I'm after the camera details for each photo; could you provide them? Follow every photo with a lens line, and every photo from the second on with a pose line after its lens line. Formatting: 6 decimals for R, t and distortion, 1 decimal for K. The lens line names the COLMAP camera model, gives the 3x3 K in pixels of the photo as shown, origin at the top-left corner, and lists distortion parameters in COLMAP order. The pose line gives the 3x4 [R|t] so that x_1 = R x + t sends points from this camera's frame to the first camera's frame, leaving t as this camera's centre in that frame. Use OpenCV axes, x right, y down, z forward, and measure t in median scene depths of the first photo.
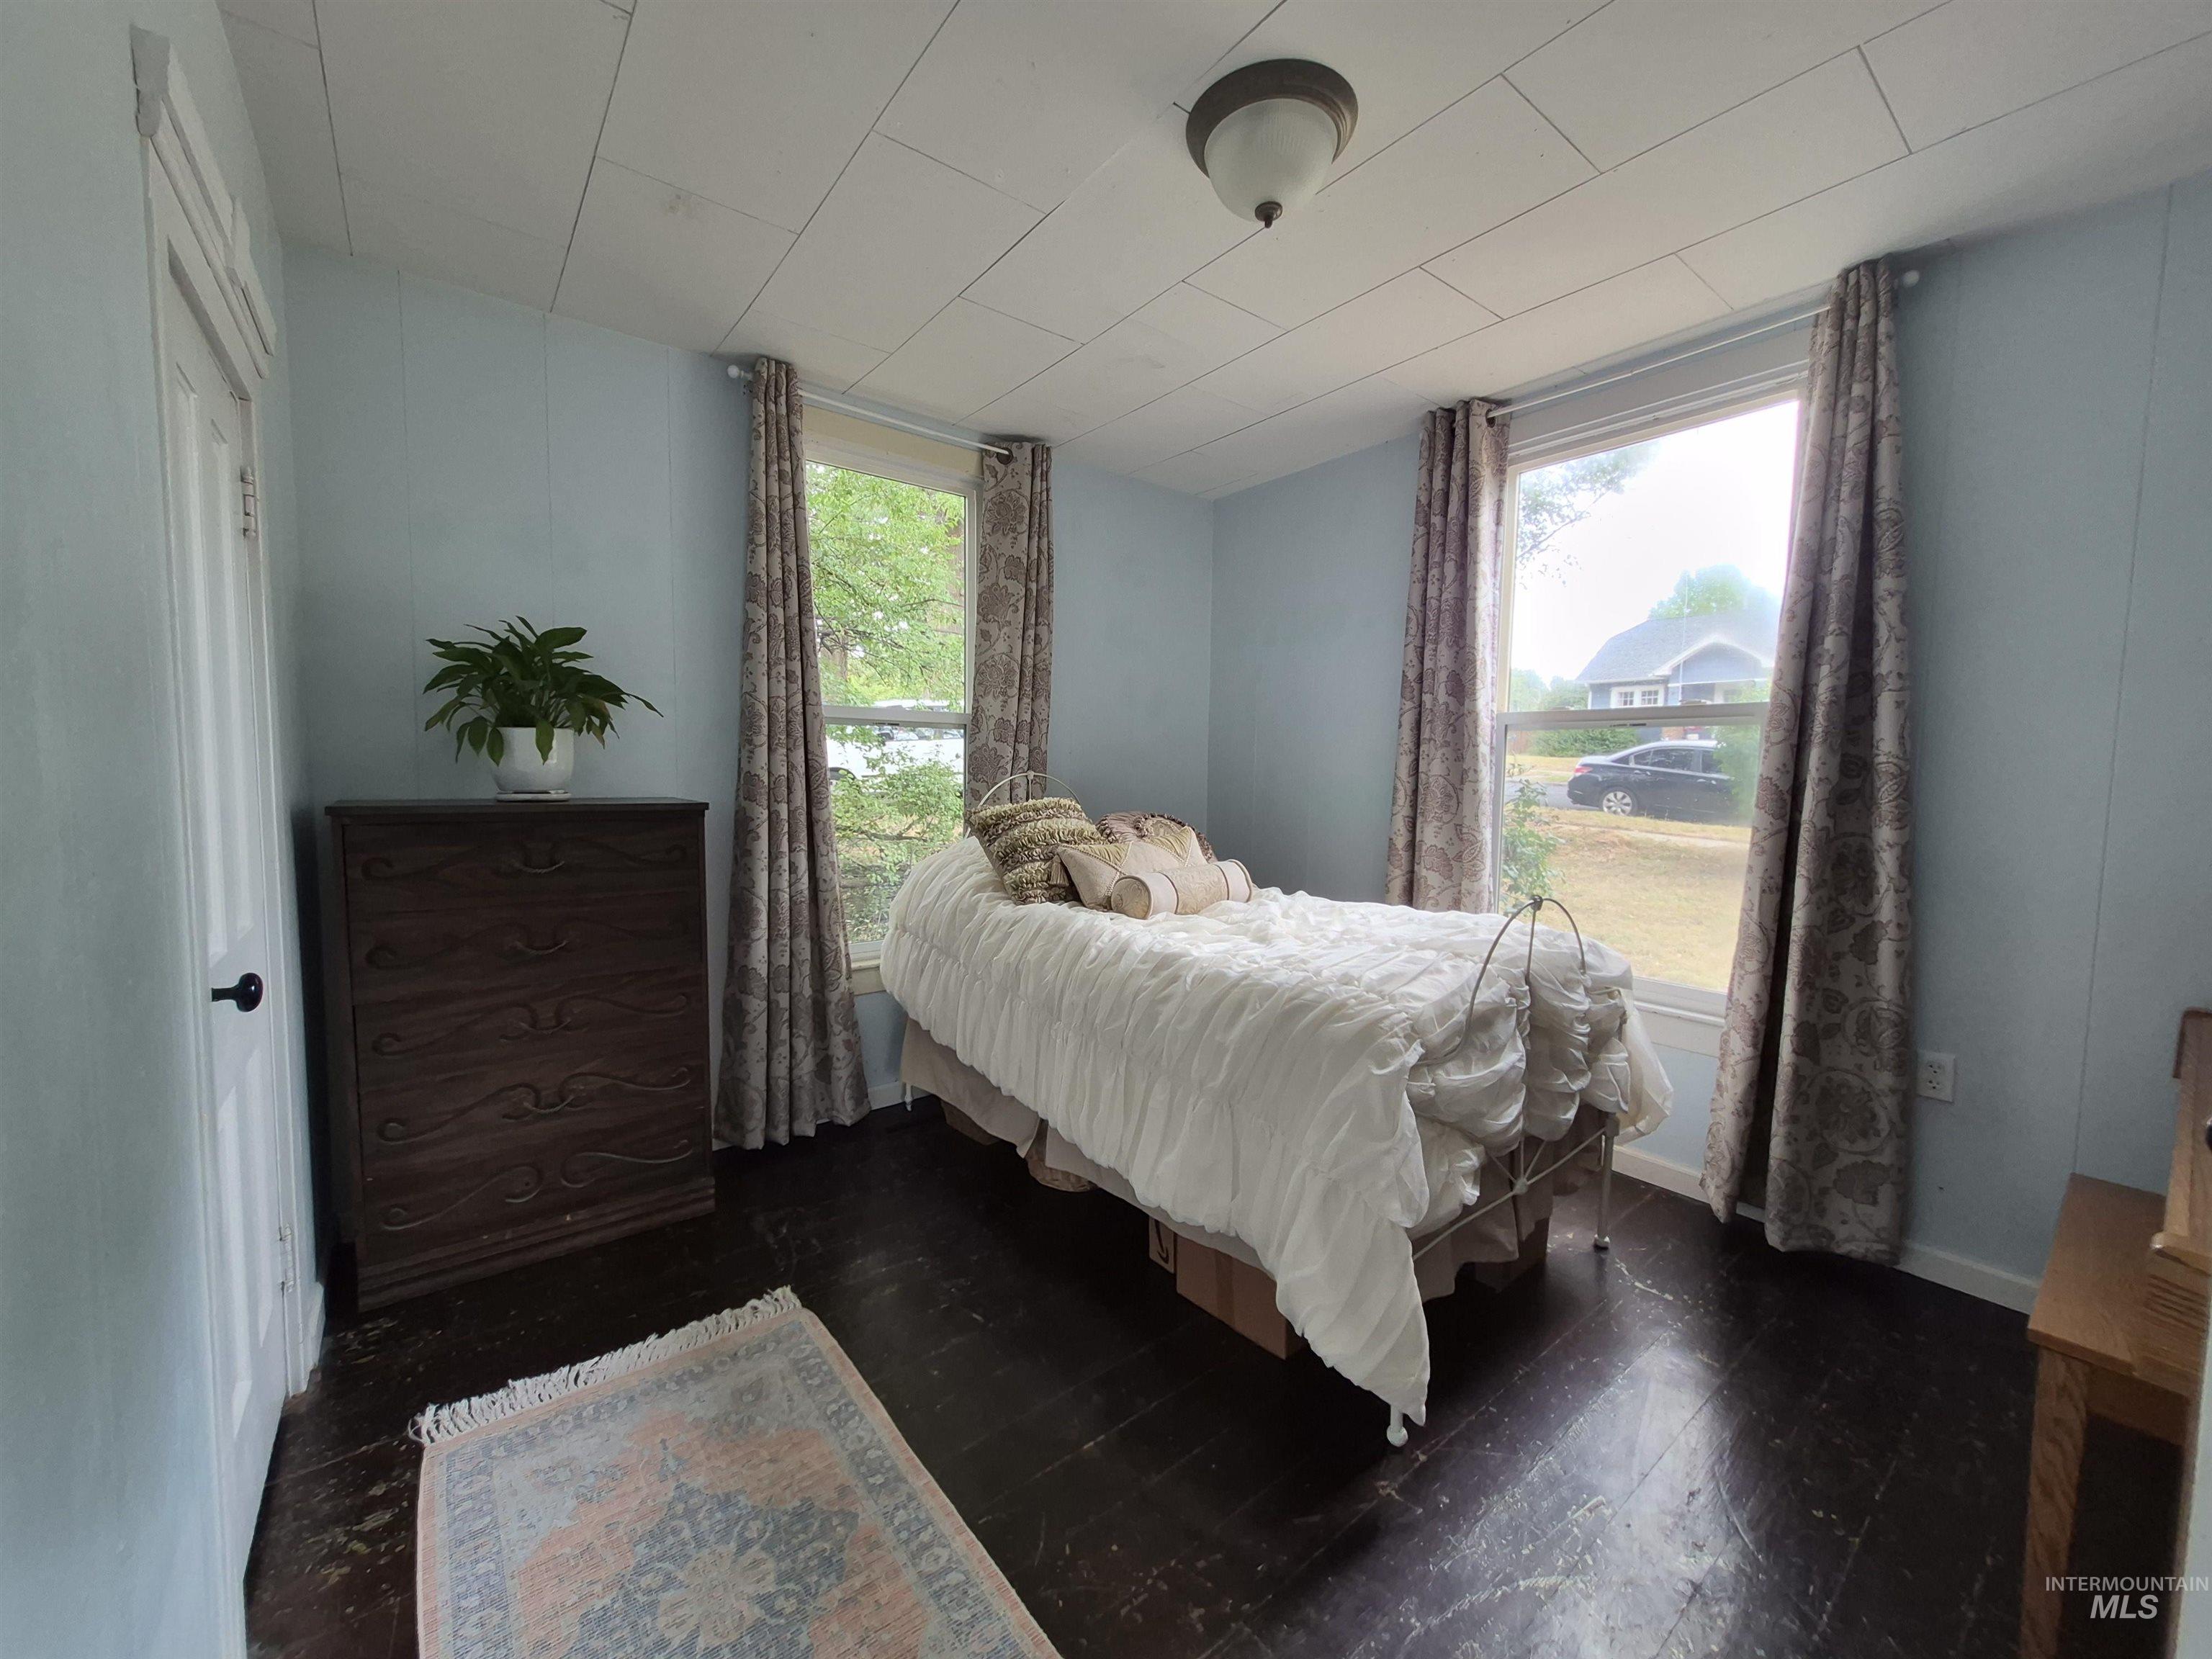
lens RADIAL K [[863.8, 0, 1109.4], [0, 863.8, 830.7], [0, 0, 1]] dist [0.006301, -0.000676]
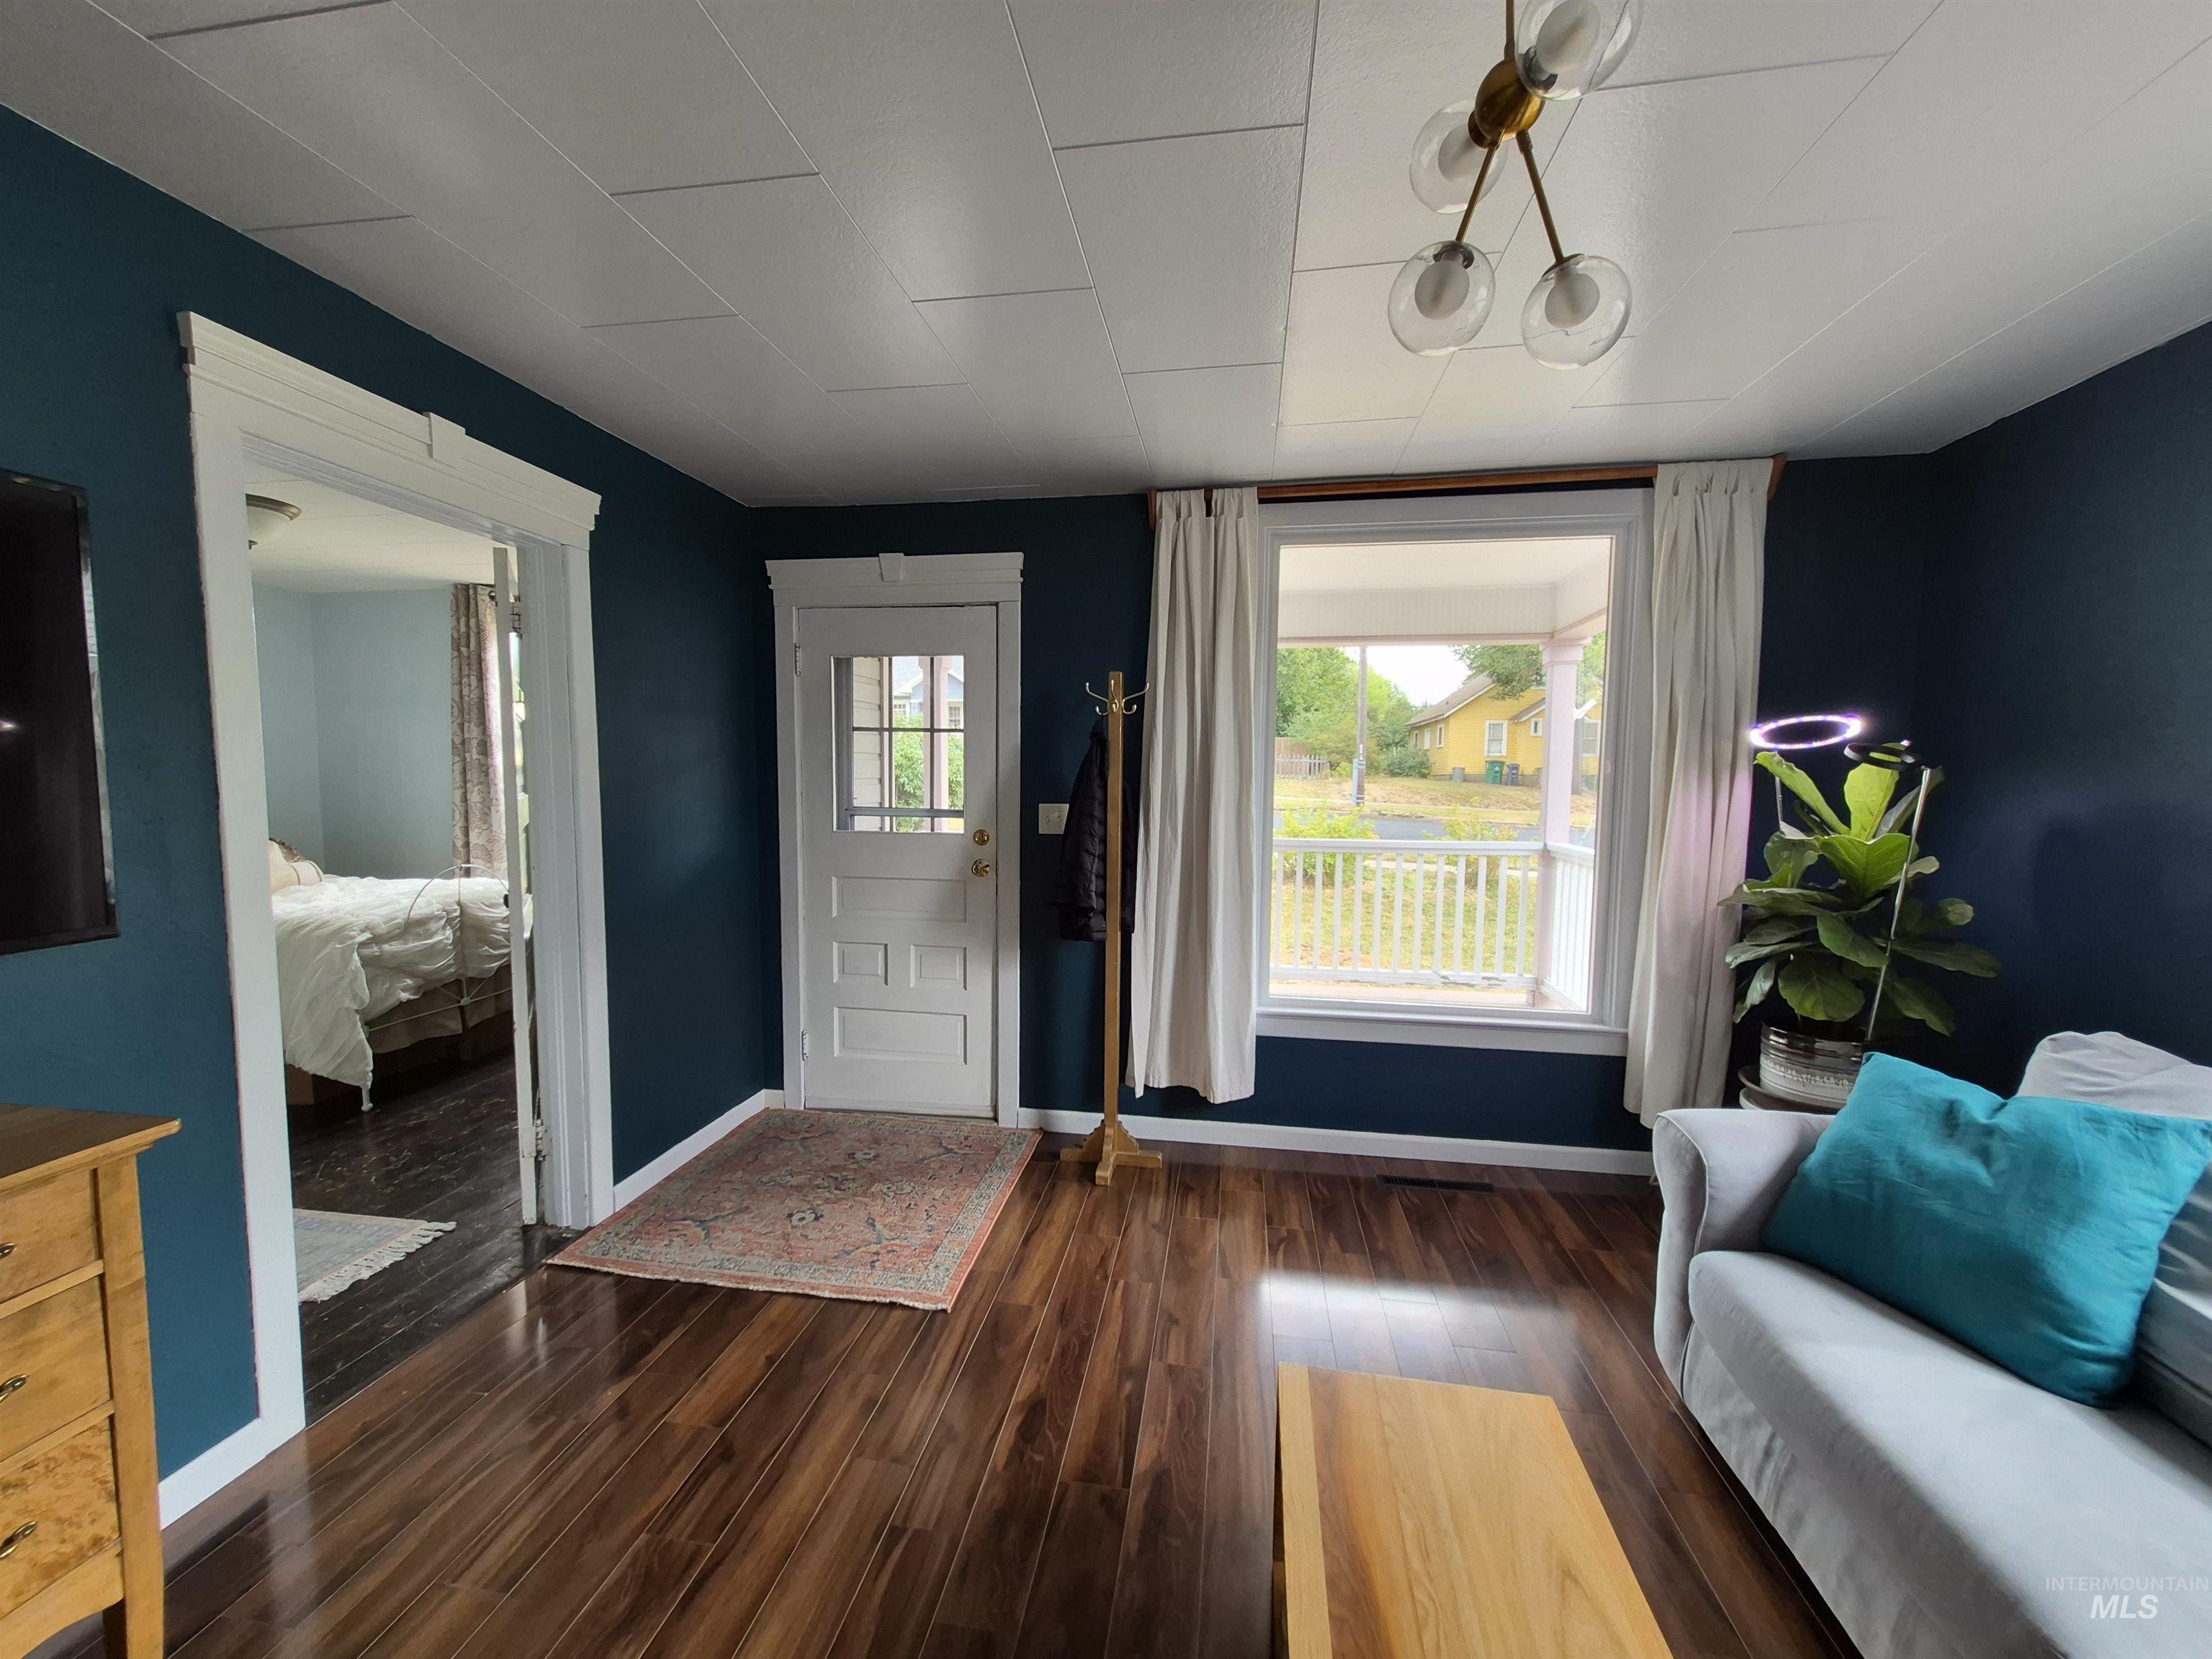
lens RADIAL K [[863.8, 0, 1100.2], [0, 863.8, 835.4], [0, 0, 1]] dist [0.006301, -0.000676]
pose [[0.741014, -0.056358, 0.669120, 0.188441], [0.049759, 0.998341, 0.028983, 0.015480], [-0.669643, 0.011818, 0.742589, -1.346570]]
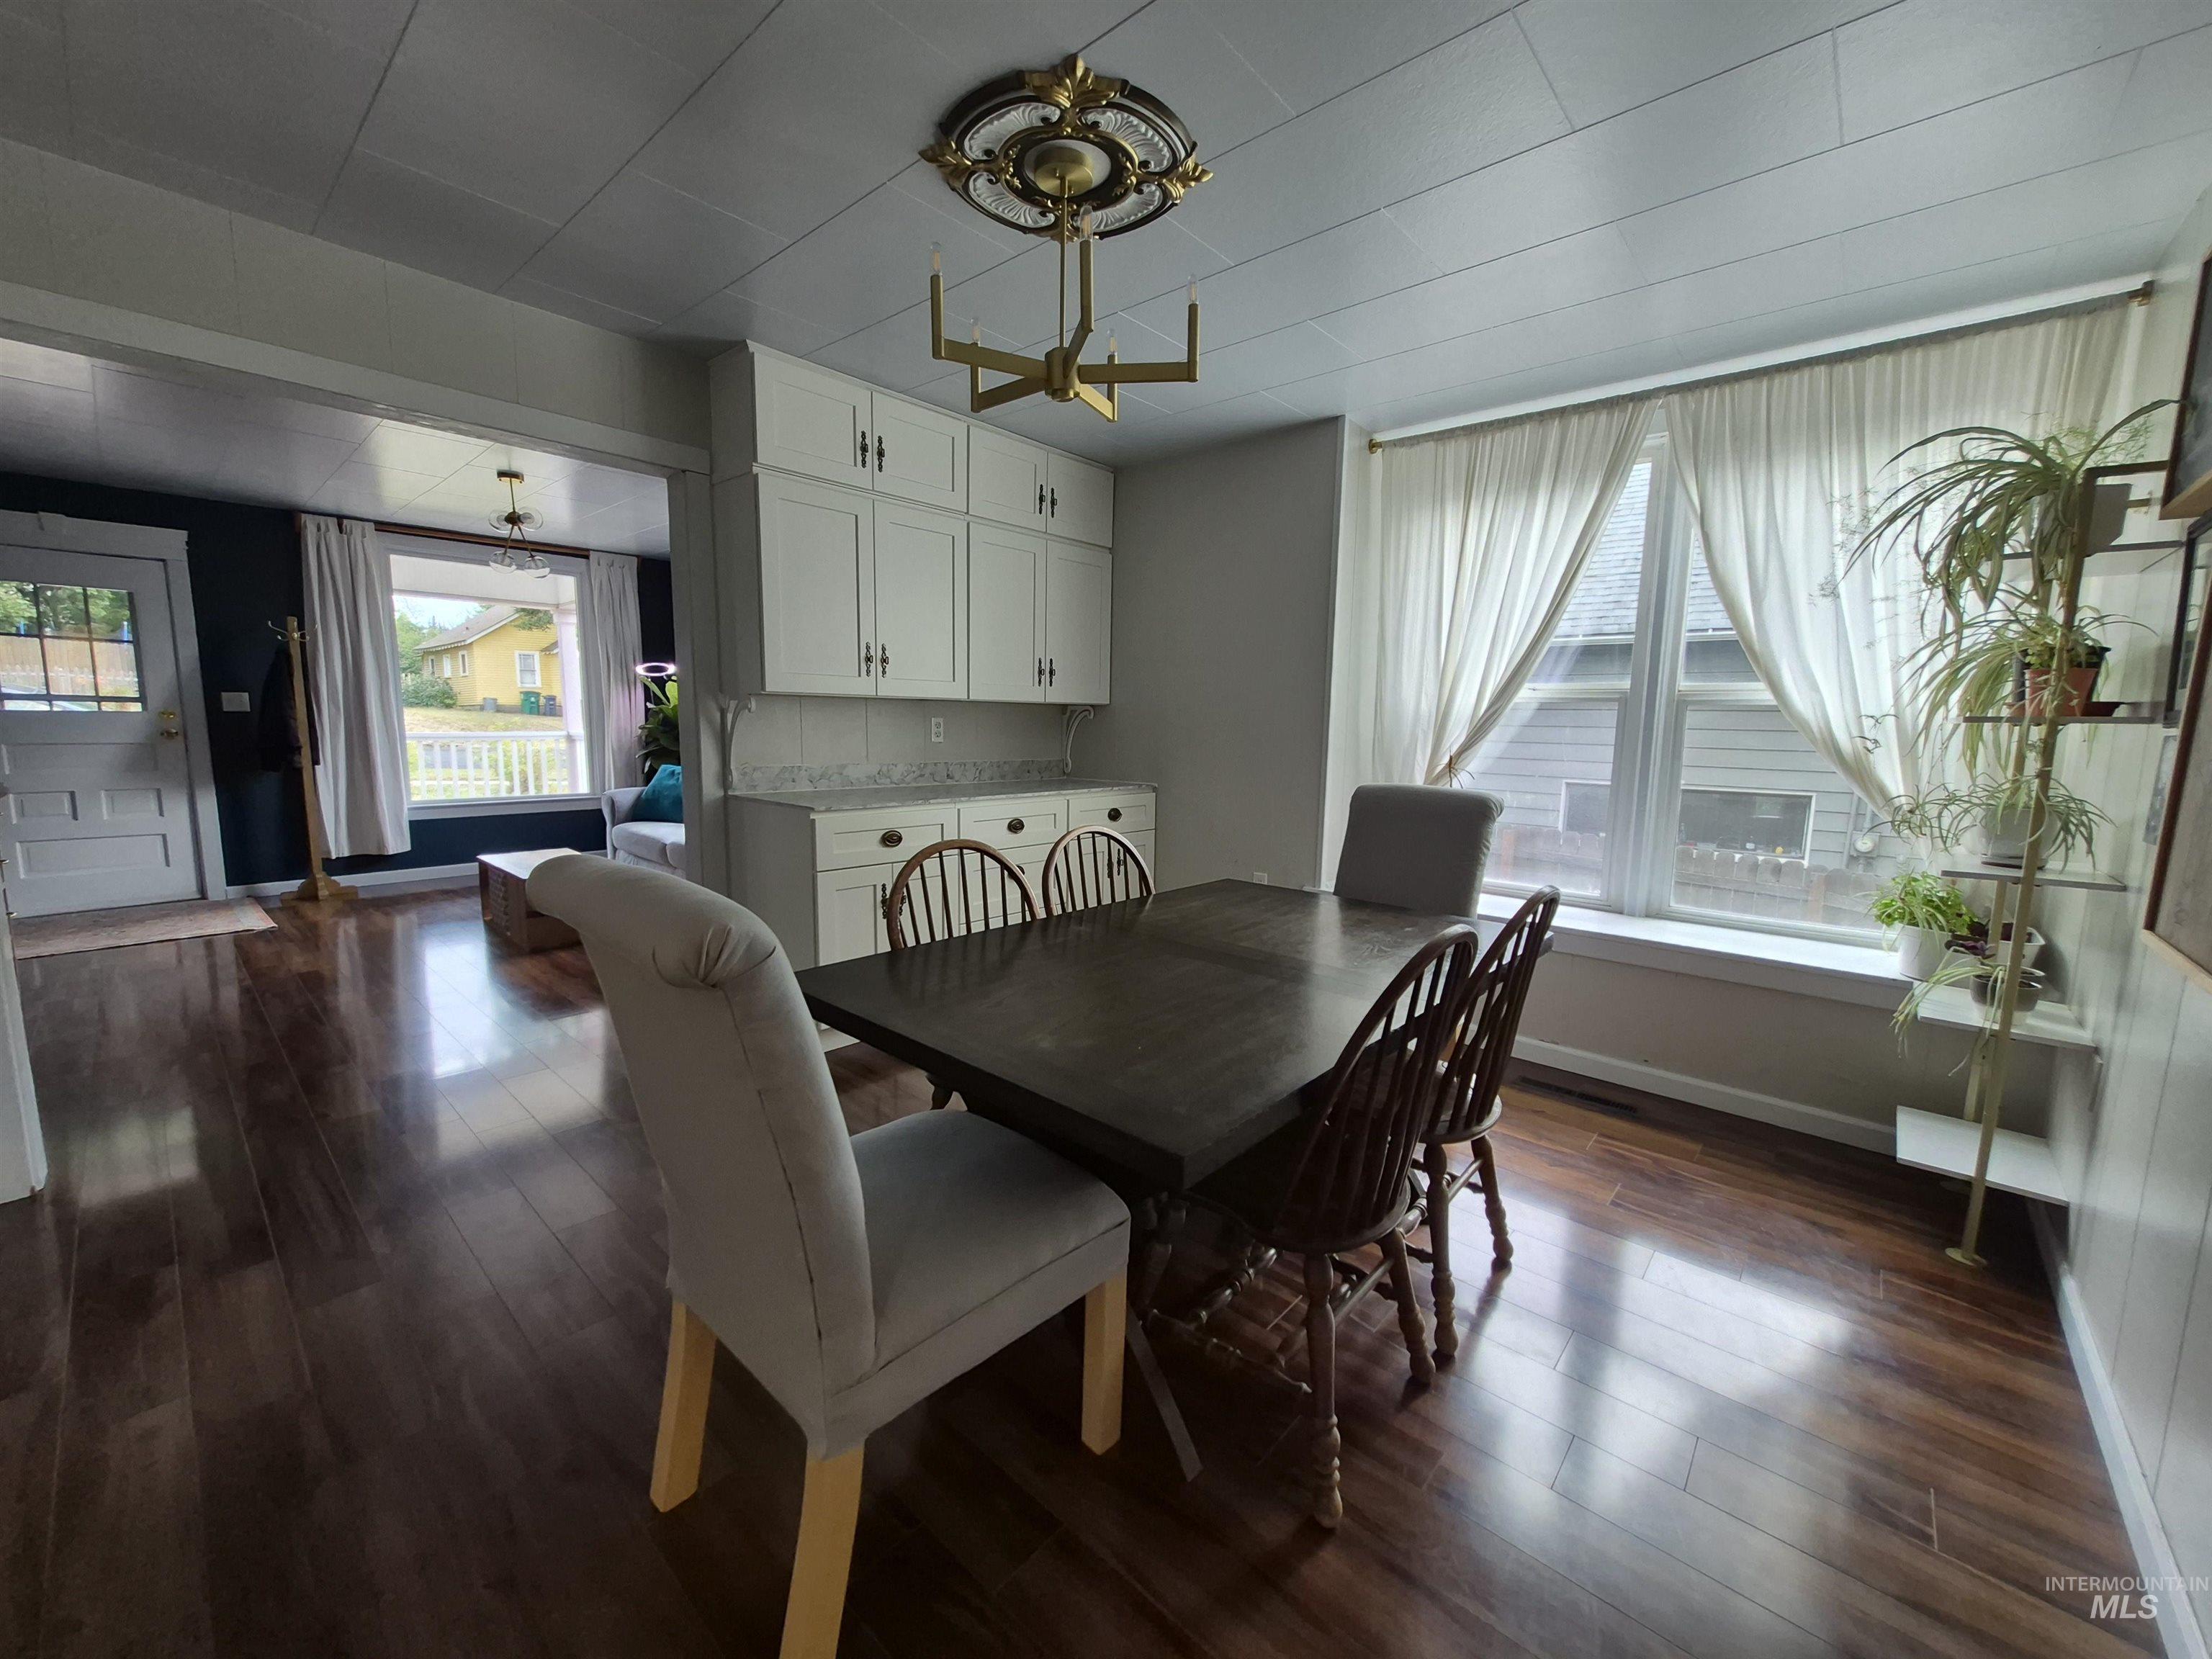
lens RADIAL K [[863.8, 0, 1097.6], [0, 863.8, 828.4], [0, 0, 1]] dist [0.006301, -0.000676]
pose [[-0.166433, -0.140411, 0.976005, -1.622106], [0.056015, 0.986865, 0.151525, 0.137449], [-0.984460, 0.079890, -0.156382, -2.118034]]
